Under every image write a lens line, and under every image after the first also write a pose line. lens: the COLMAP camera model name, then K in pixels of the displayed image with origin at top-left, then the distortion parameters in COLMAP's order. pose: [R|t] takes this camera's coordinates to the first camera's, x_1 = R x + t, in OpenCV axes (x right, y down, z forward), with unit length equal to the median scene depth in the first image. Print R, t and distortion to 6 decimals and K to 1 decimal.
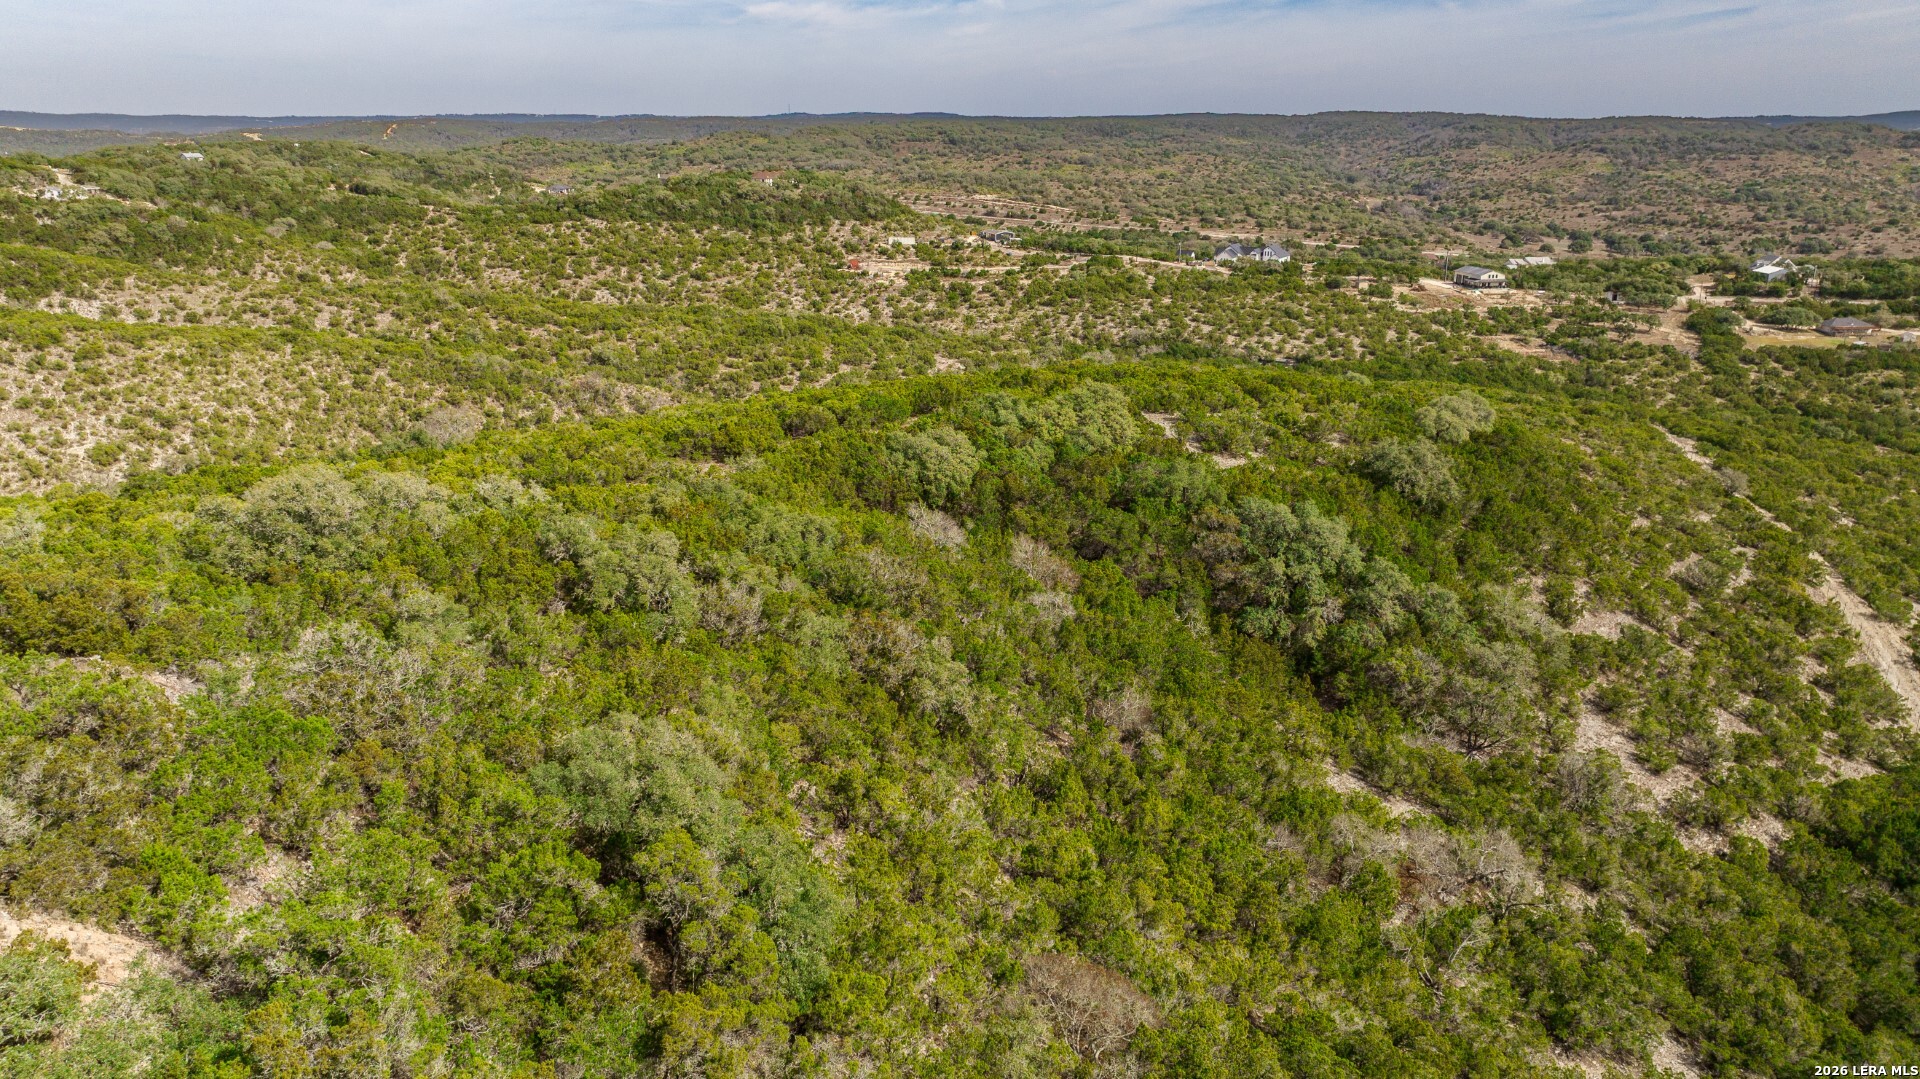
lens RADIAL K [[1348.8, 0, 971.0], [0, 1348.8, 527.3], [0, 0, 1]] dist [-0.035476, 0.027529]
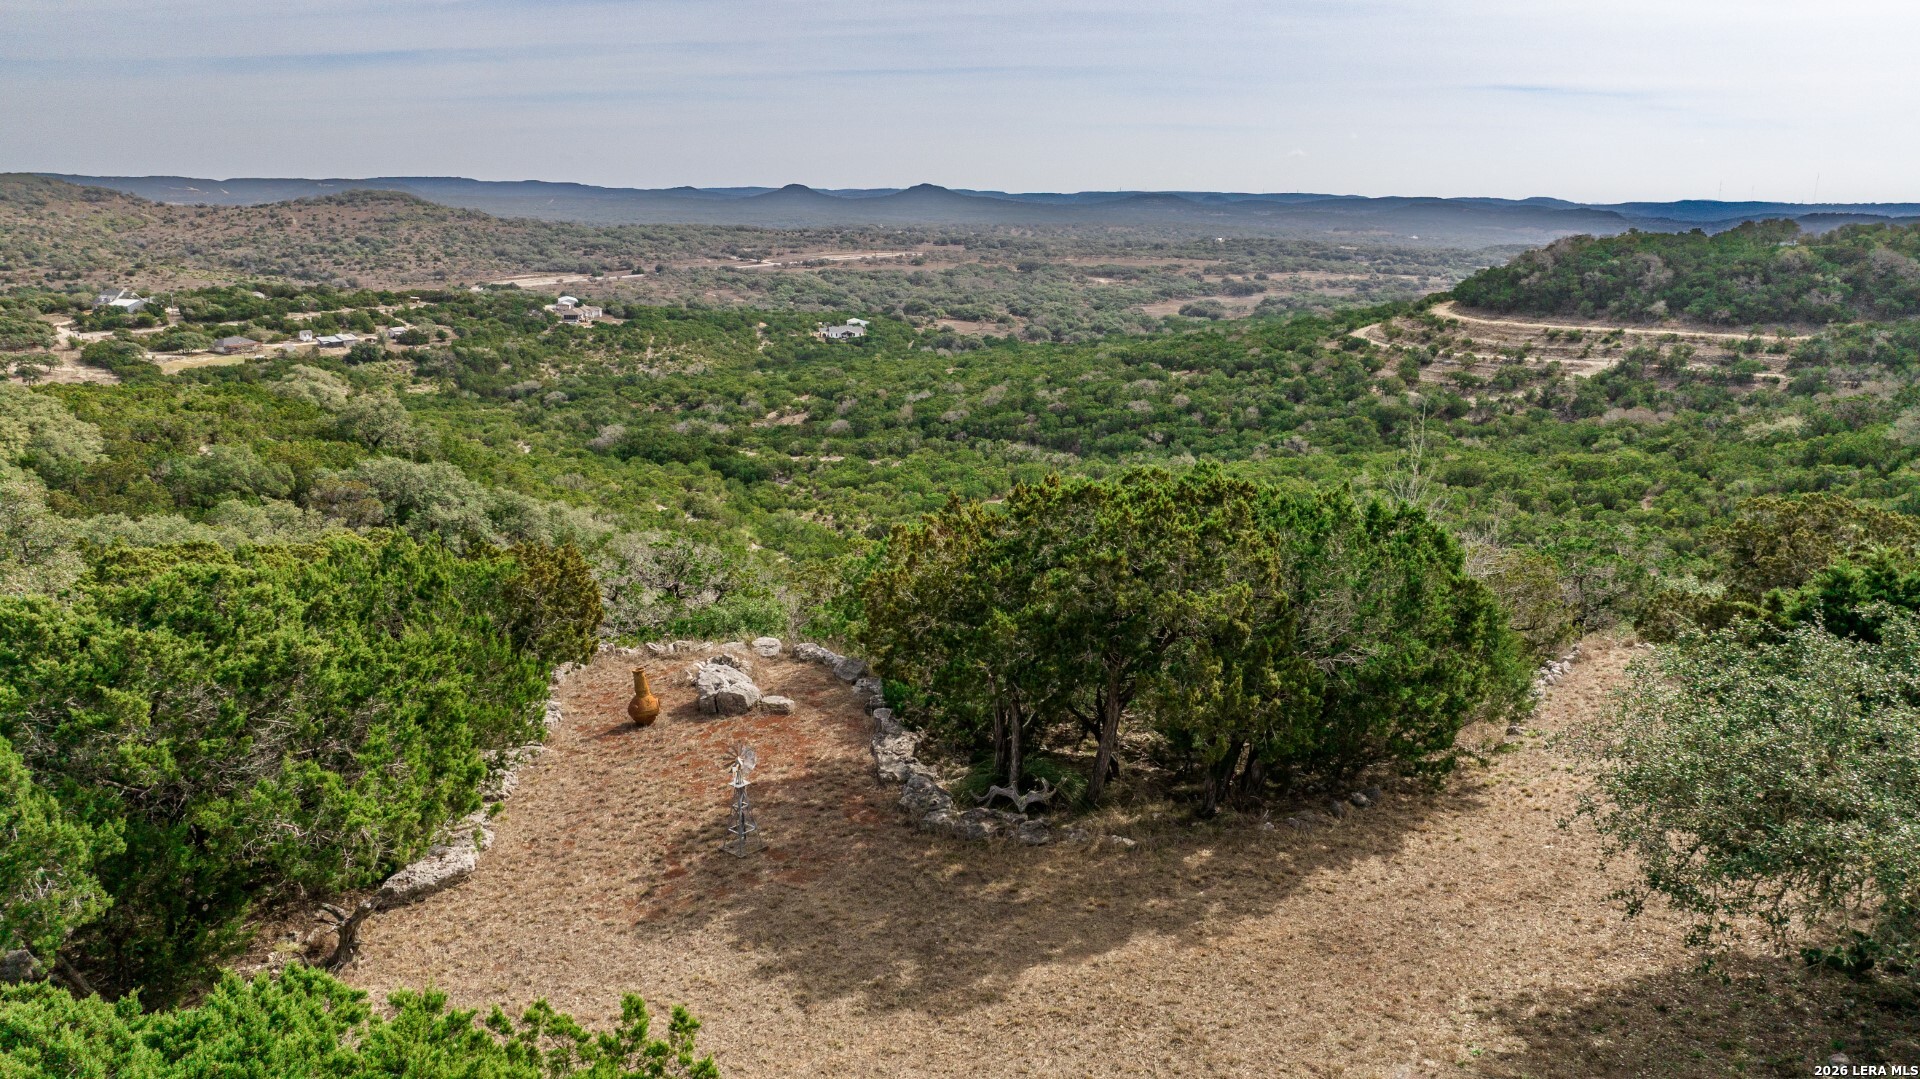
lens RADIAL K [[1348.8, 0, 966.3], [0, 1348.8, 535.3], [0, 0, 1]] dist [-0.035476, 0.027529]
pose [[0.366770, -0.226783, 0.902247, -0.108600], [0.262002, 0.955757, 0.133727, 0.003458], [-0.892656, 0.187344, 0.409960, 0.070646]]
